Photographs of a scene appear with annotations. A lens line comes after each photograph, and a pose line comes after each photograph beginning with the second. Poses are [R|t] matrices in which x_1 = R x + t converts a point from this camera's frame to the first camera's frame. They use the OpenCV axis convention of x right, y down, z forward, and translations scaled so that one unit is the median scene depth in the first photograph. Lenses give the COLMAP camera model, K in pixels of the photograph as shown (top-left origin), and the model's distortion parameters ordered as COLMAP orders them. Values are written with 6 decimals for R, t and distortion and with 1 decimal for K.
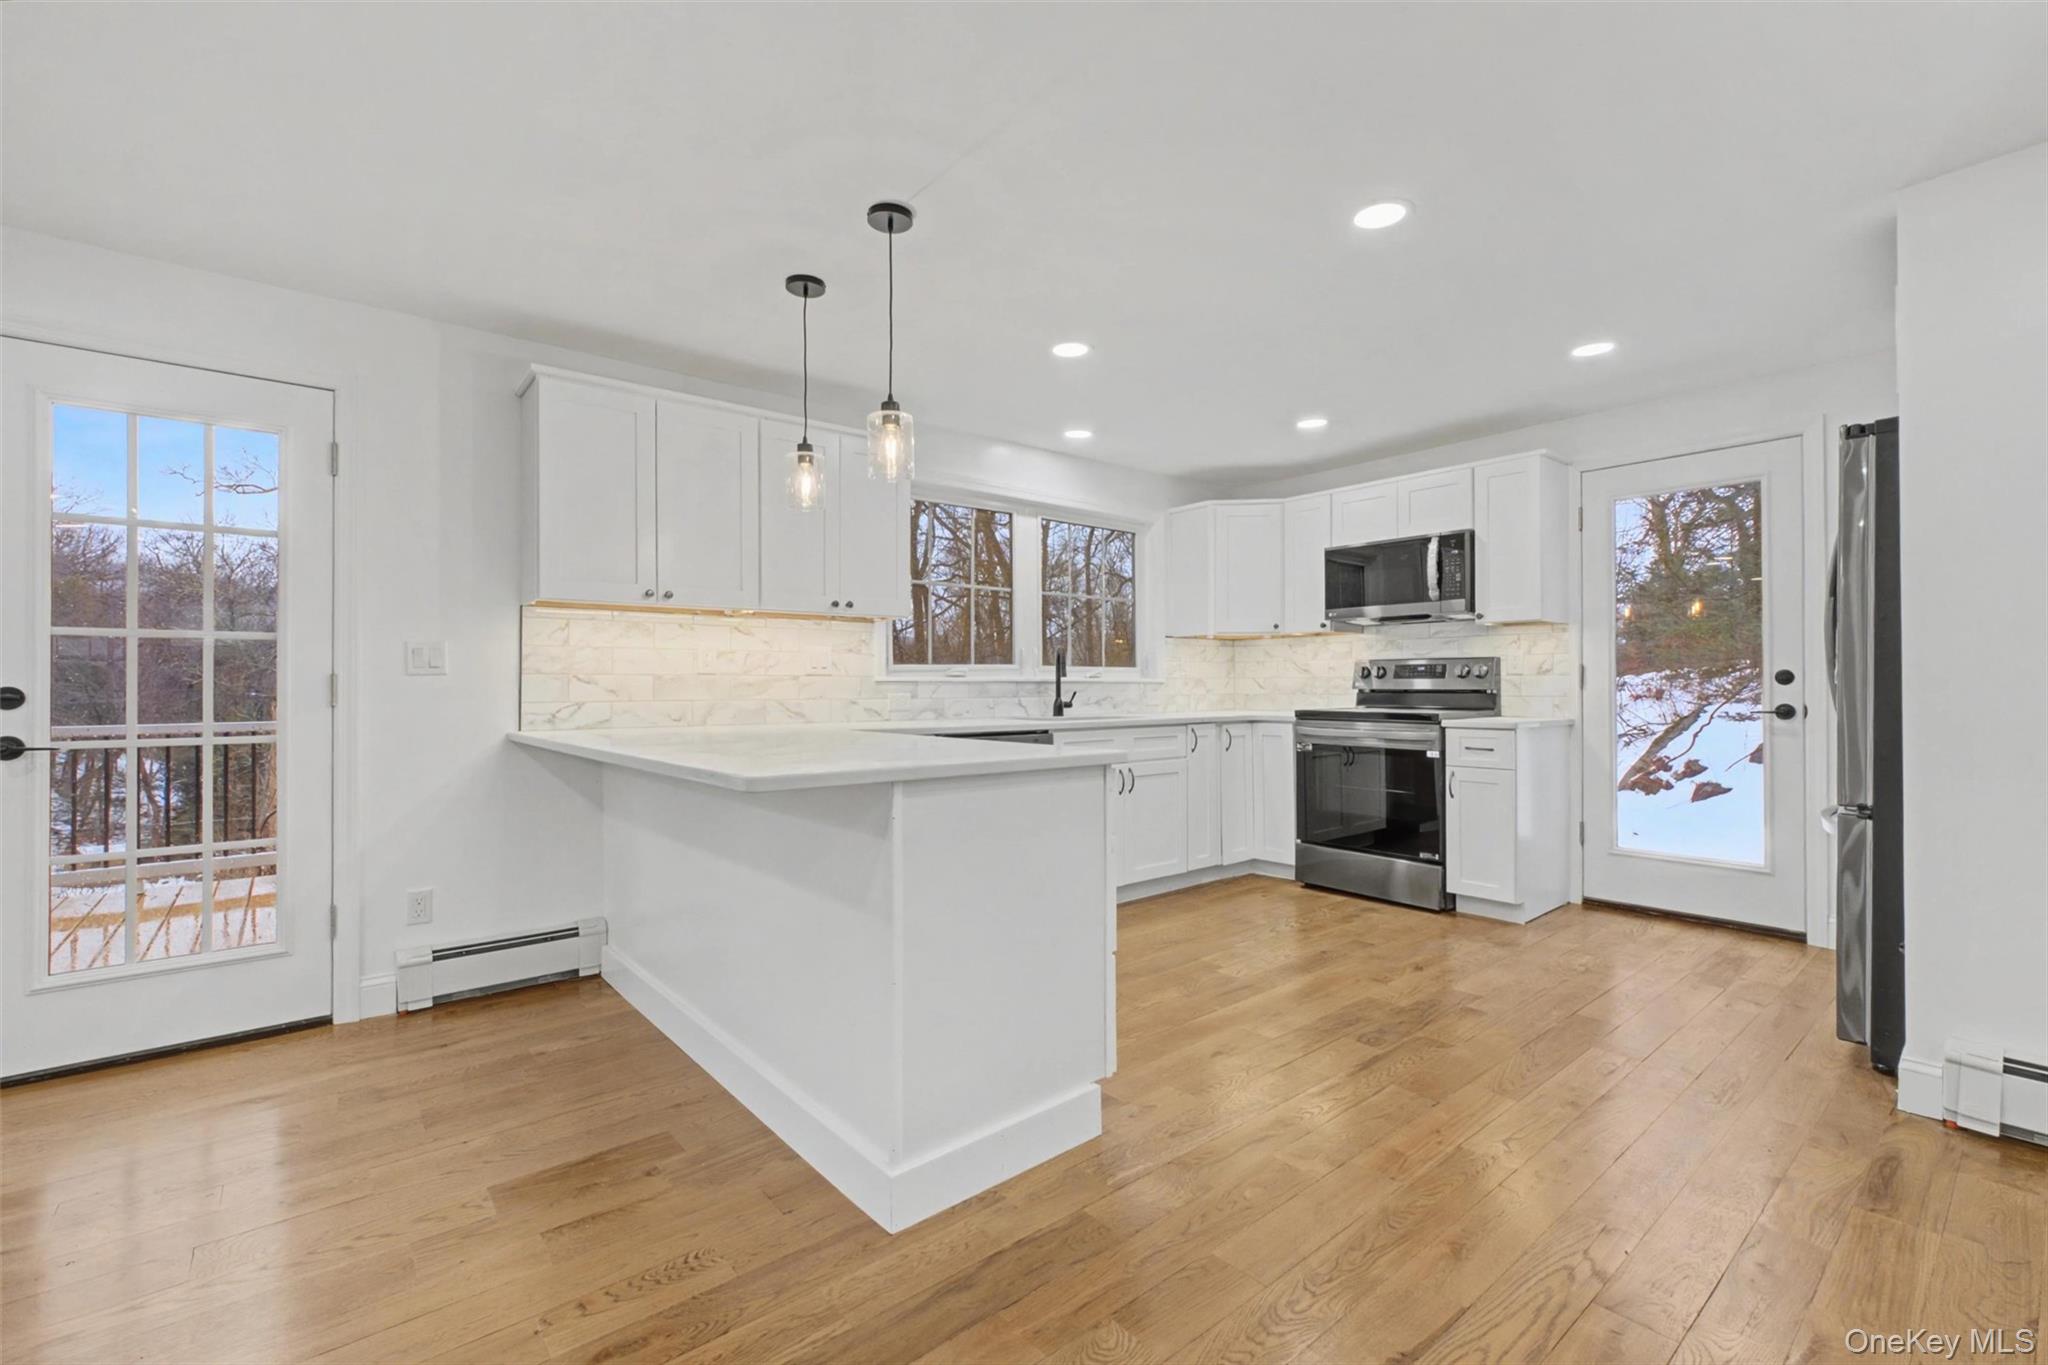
lens RADIAL K [[886.7, 0, 1032.9], [0, 886.7, 680.6], [0, 0, 1]] dist [-0.003061, -0.000106]
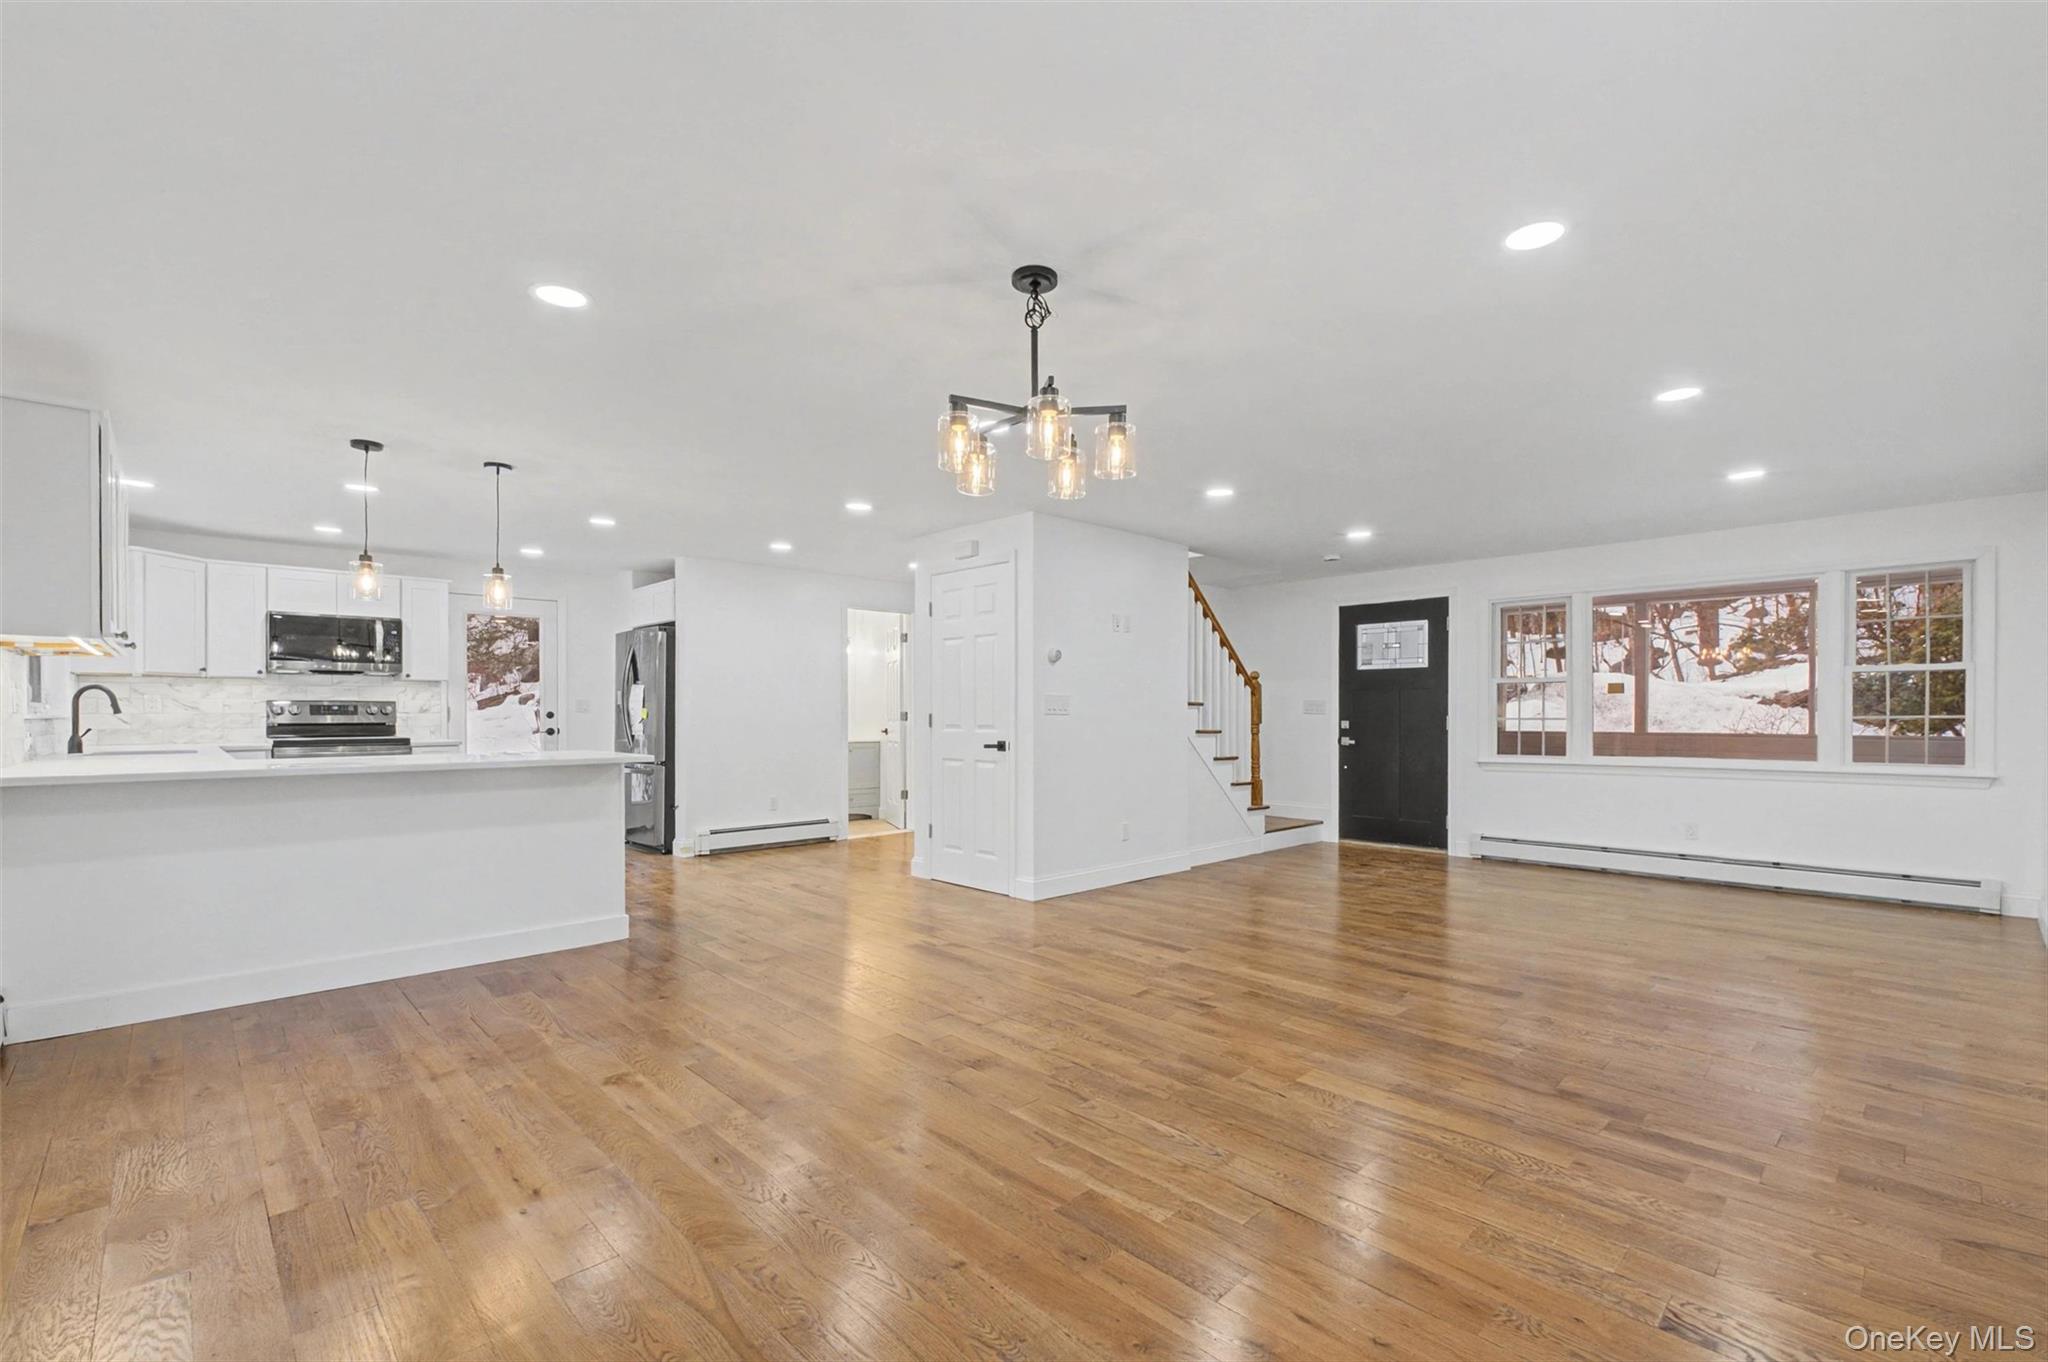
lens RADIAL K [[884.3, 0, 1015.7], [0, 884.3, 718.0], [0, 0, 1]] dist [-0.002623, -0.000094]
pose [[-0.058311, -0.002839, 0.998294, -1.096858], [-0.002796, 0.999993, 0.002680, -0.004835], [-0.998295, -0.002635, -0.058318, 0.016777]]
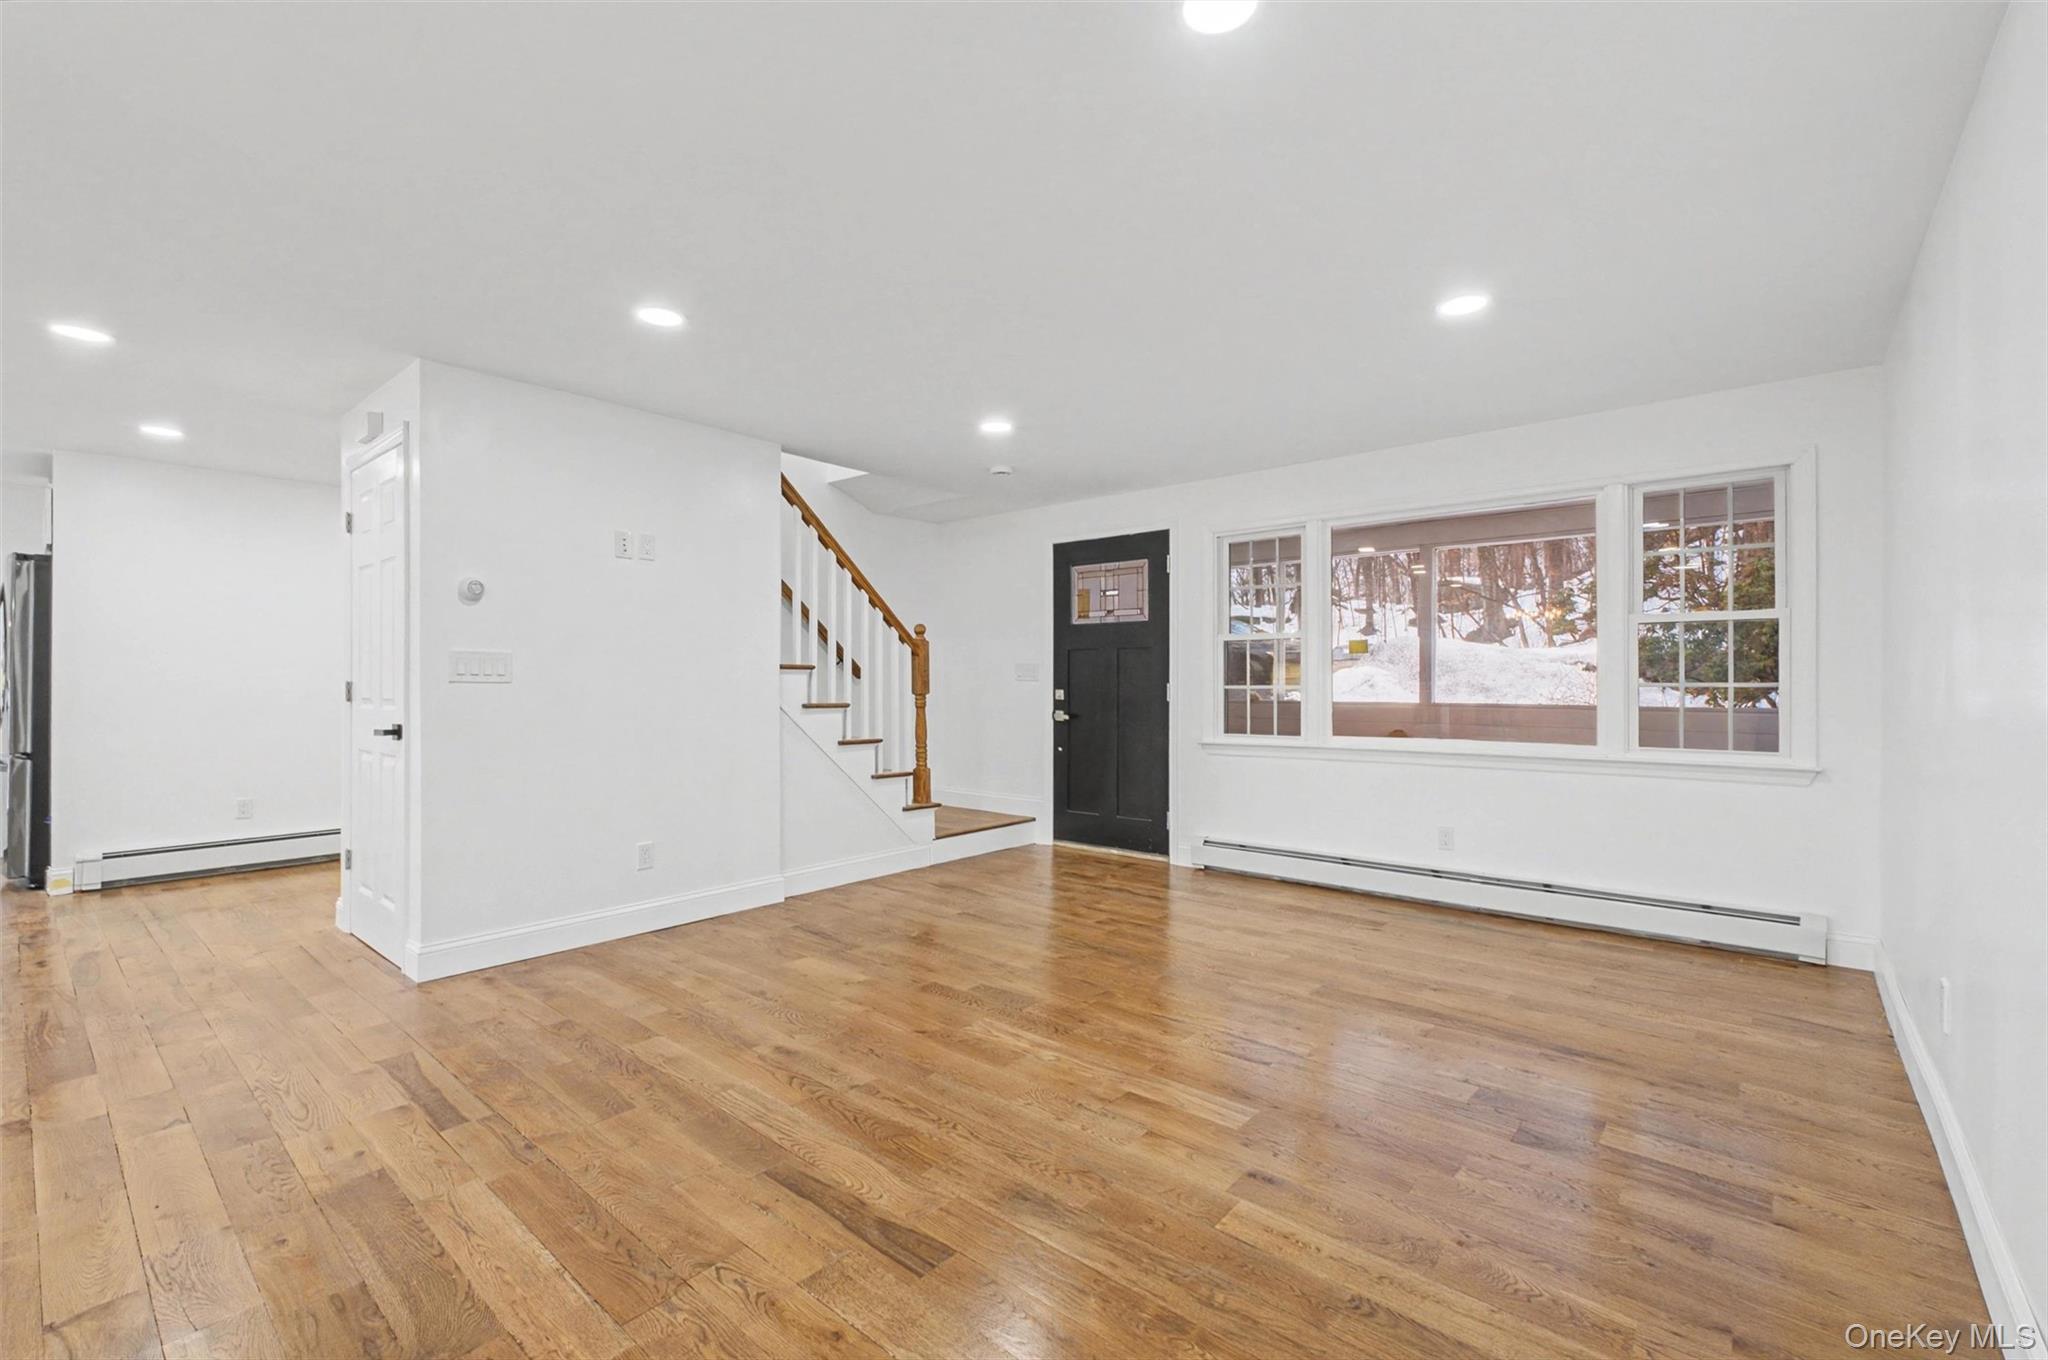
lens RADIAL K [[871.0, 0, 1017.0], [0, 871.0, 679.1], [0, 0, 1]] dist [0.002225, 0.000181]
pose [[-0.160972, 0.003935, 0.986951, -0.711109], [-0.002356, 0.999988, -0.004371, -0.006748], [-0.986956, -0.003029, -0.160961, -0.453365]]
